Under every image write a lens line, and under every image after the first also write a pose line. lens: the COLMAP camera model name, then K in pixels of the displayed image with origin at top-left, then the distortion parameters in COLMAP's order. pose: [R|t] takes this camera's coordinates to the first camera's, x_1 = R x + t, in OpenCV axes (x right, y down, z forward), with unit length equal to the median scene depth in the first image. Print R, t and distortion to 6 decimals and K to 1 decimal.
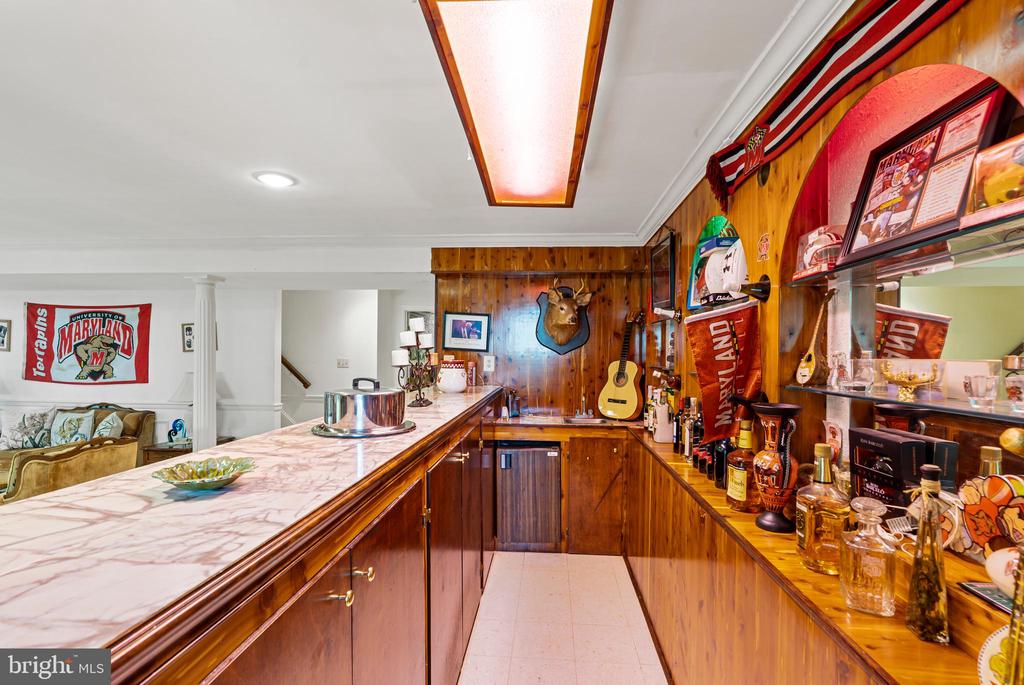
lens RADIAL K [[469.4, 0, 512.8], [0, 469.4, 348.7], [0, 0, 1]] dist [0.001530, 0.000202]
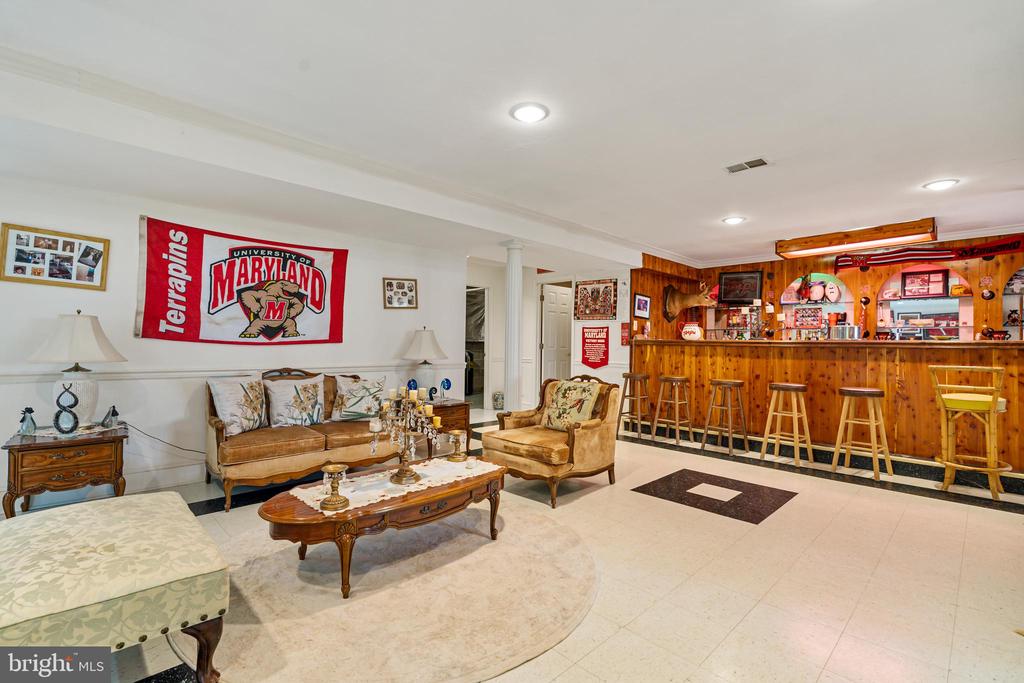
lens RADIAL K [[469.4, 0, 513.7], [0, 469.4, 338.9], [0, 0, 1]] dist [0.001530, 0.000202]
pose [[0.659822, 0.009532, 0.751362, -1.201531], [-0.016152, 0.999868, 0.001499, 0.059595], [-0.751248, -0.013125, 0.659889, 0.204064]]
